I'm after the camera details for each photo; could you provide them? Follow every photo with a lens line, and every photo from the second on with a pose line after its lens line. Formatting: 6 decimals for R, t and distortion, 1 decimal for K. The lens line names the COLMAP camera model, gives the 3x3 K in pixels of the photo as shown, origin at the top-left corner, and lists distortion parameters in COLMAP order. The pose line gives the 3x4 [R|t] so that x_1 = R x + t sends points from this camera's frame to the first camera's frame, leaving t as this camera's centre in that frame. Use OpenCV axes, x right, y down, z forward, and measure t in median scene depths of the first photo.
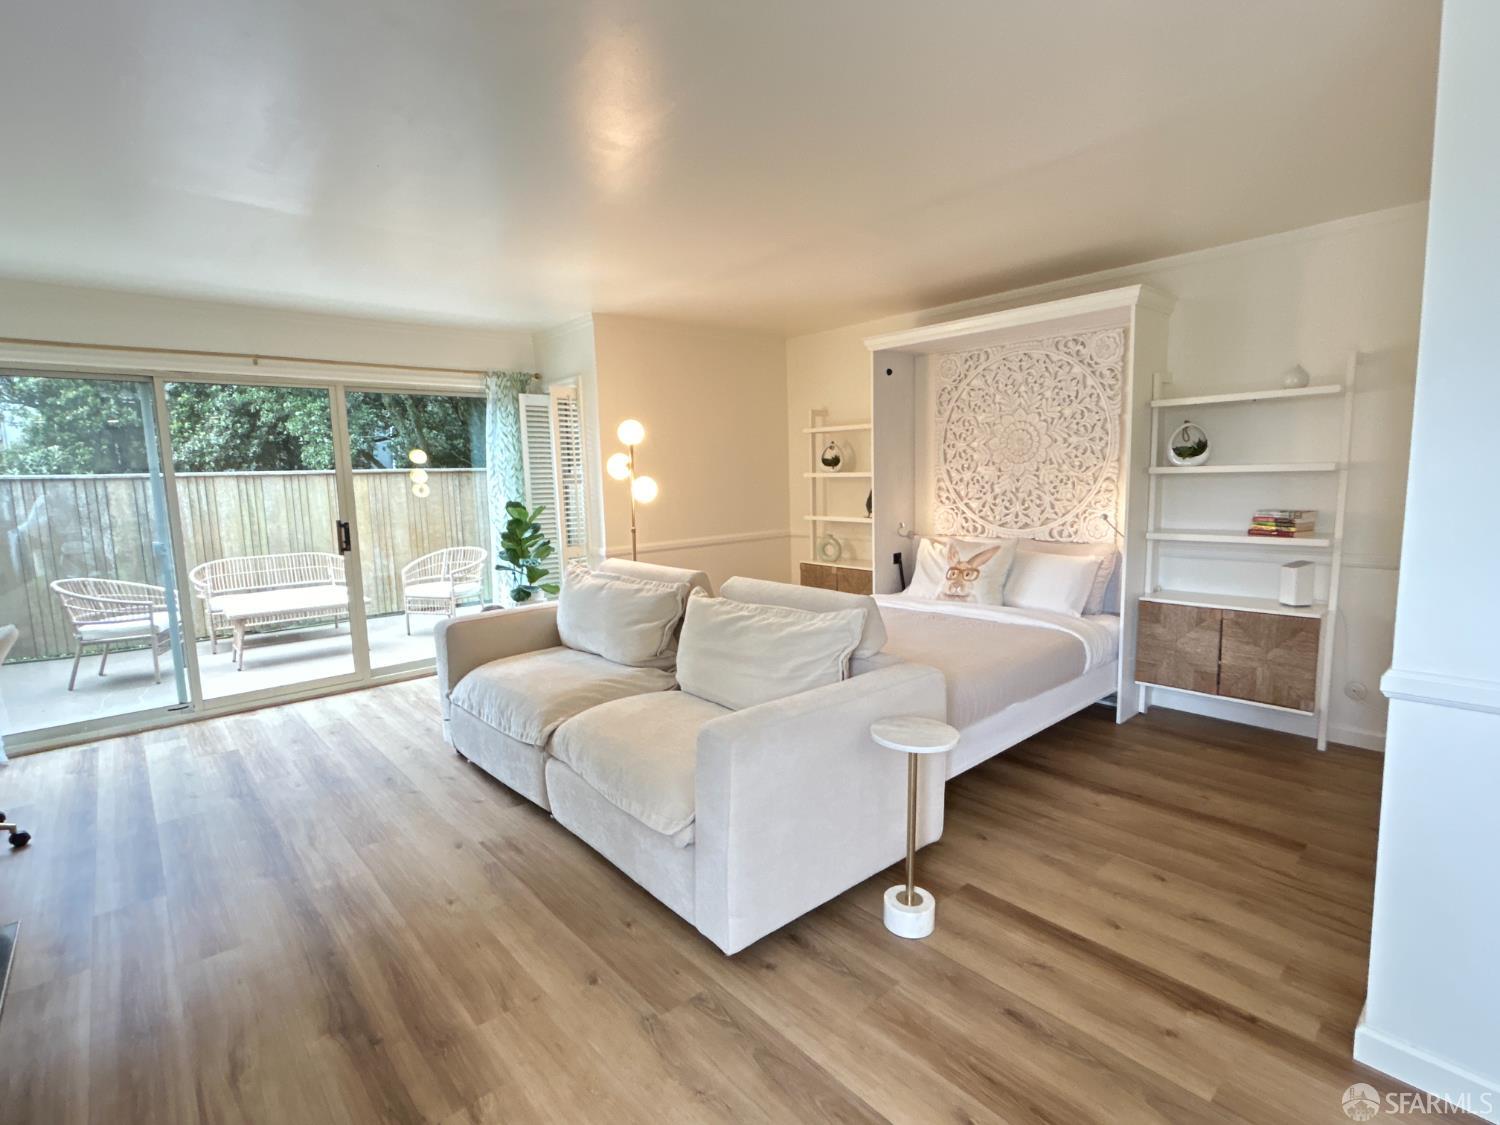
lens RADIAL K [[728.4, 0, 747.5], [0, 728.4, 554.2], [0, 0, 1]] dist [-0.005475, 0.002441]
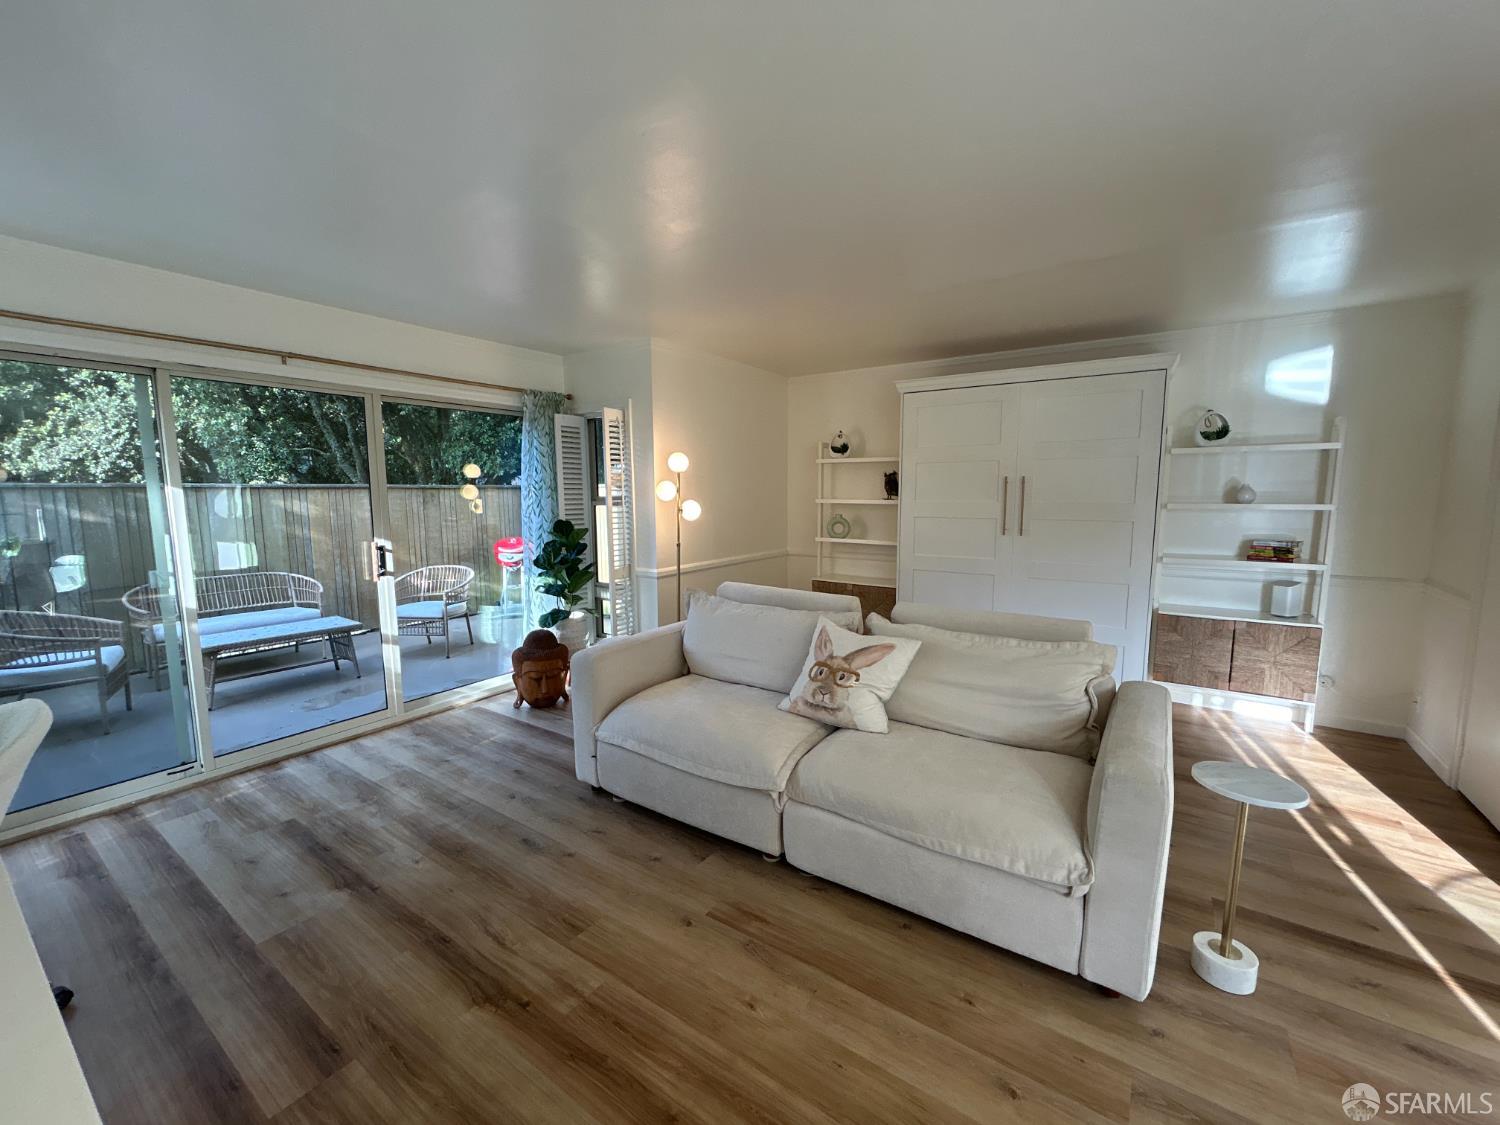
lens RADIAL K [[606.5, 0, 751.8], [0, 606.5, 557.6], [0, 0, 1]] dist [-0.000596, -0.000698]
pose [[0.969995, -0.002765, 0.243107, -0.347142], [0.004215, 0.999976, -0.005441, -0.025965], [-0.243086, 0.006303, 0.969984, 0.184455]]
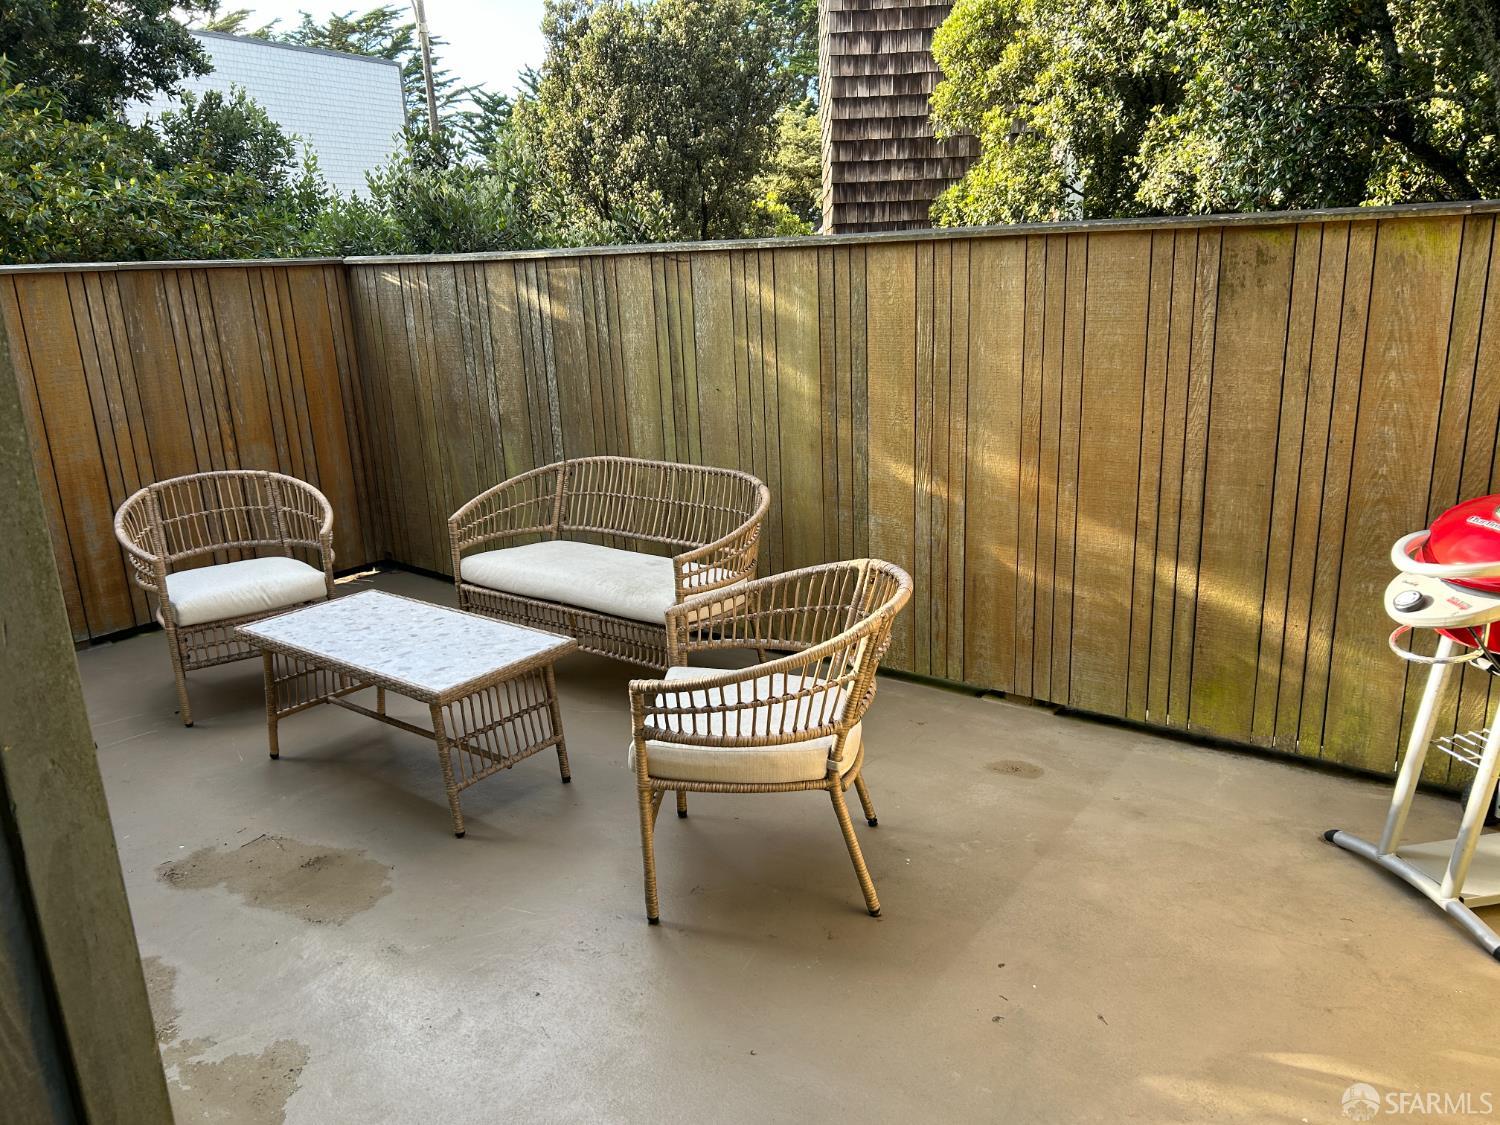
lens RADIAL K [[1132.5, 0, 752.0], [0, 1132.5, 578.6], [0, 0, 1]] dist [0.043340, -0.040054]
pose [[0.213067, 0.283734, -0.934932, -0.090566], [-0.076804, 0.958807, 0.273477, -0.199273], [0.974014, 0.013537, 0.226082, 1.628127]]
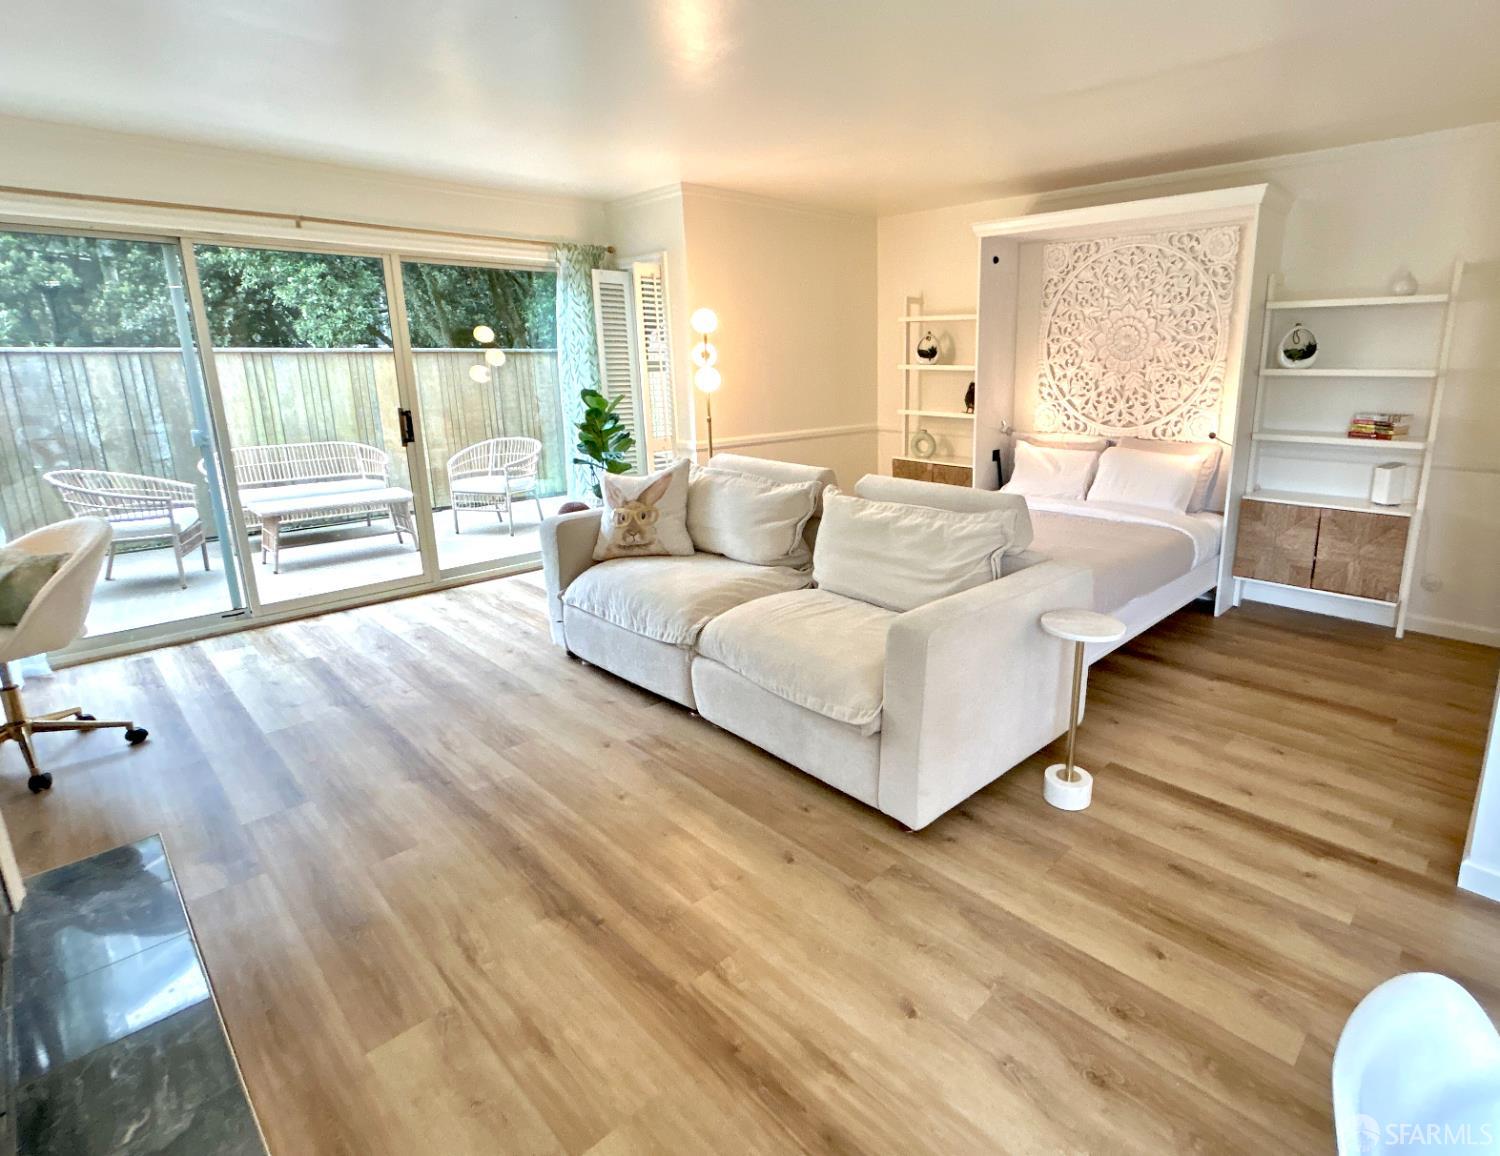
lens RADIAL K [[778.8, 0, 862.4], [0, 778.8, 526.7], [0, 0, 1]] dist [-0.009262, 0.004532]
pose [[0.993992, -0.000964, 0.109447, -0.116068], [-0.010199, 0.994795, 0.101382, -0.003810], [-0.108975, -0.101889, 0.988809, -0.037486]]
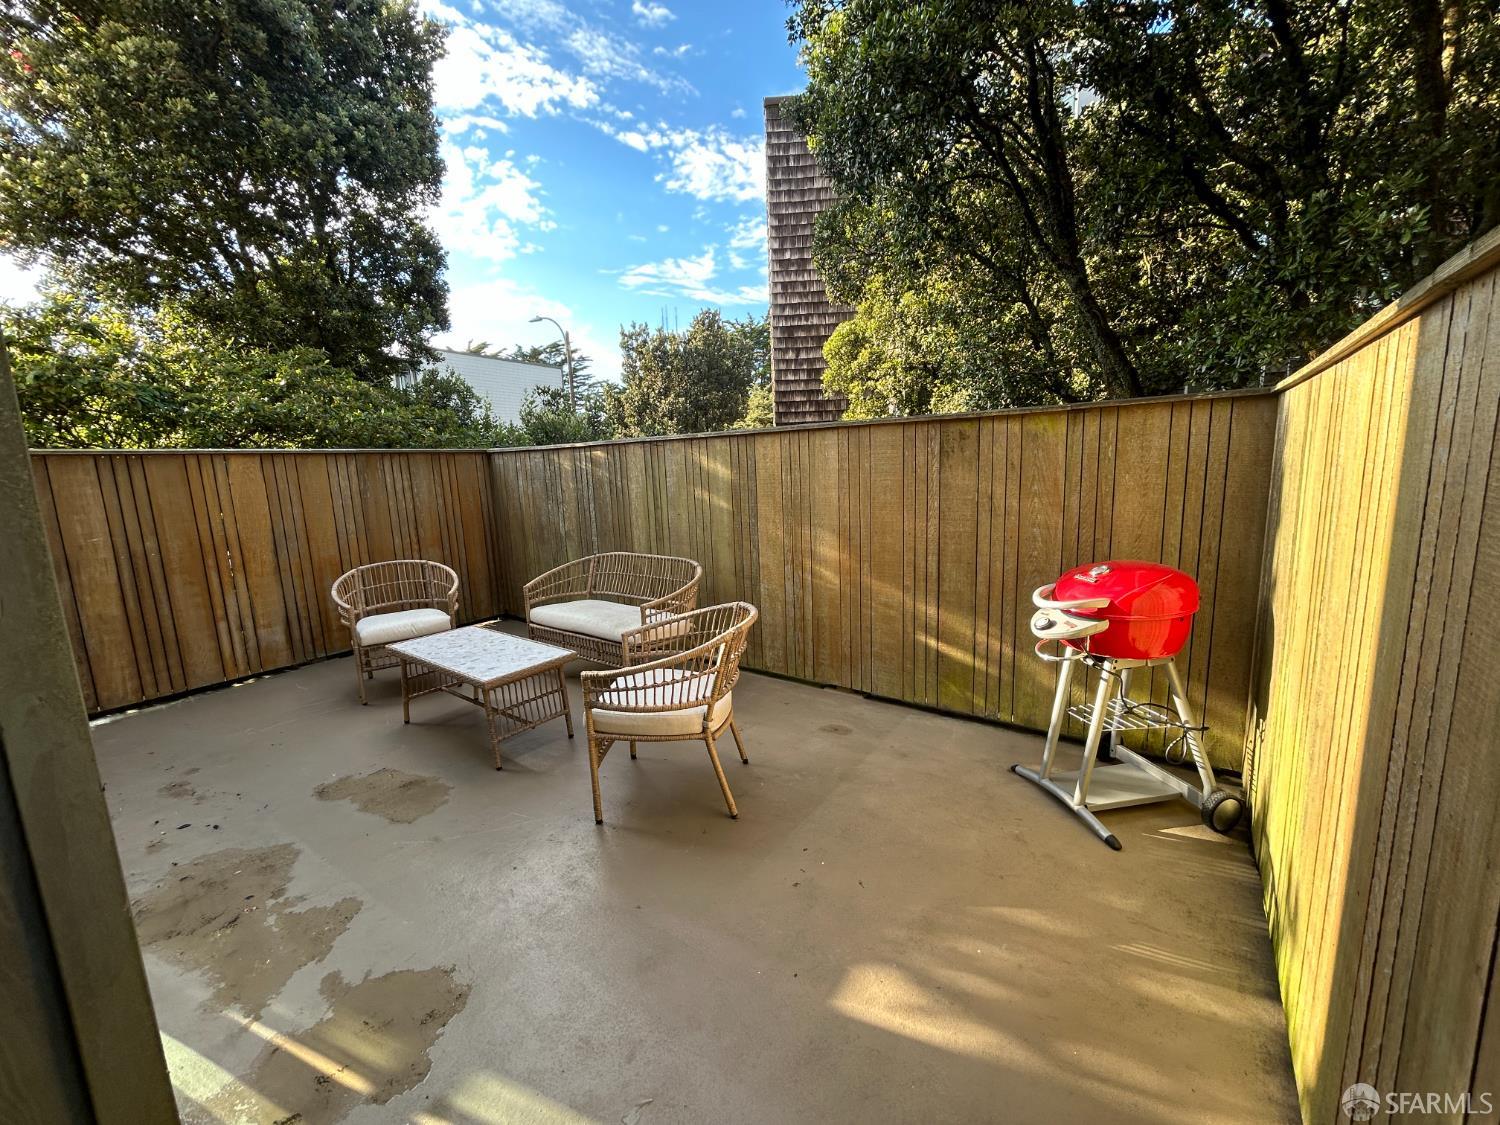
lens RADIAL K [[606.5, 0, 747.5], [0, 606.5, 562.0], [0, 0, 1]] dist [-0.000596, -0.000698]
pose [[0.214823, 0.171823, -0.961420, -0.123985], [-0.078222, 0.984267, 0.158428, -0.167282], [0.973516, 0.041170, 0.224883, 1.726163]]
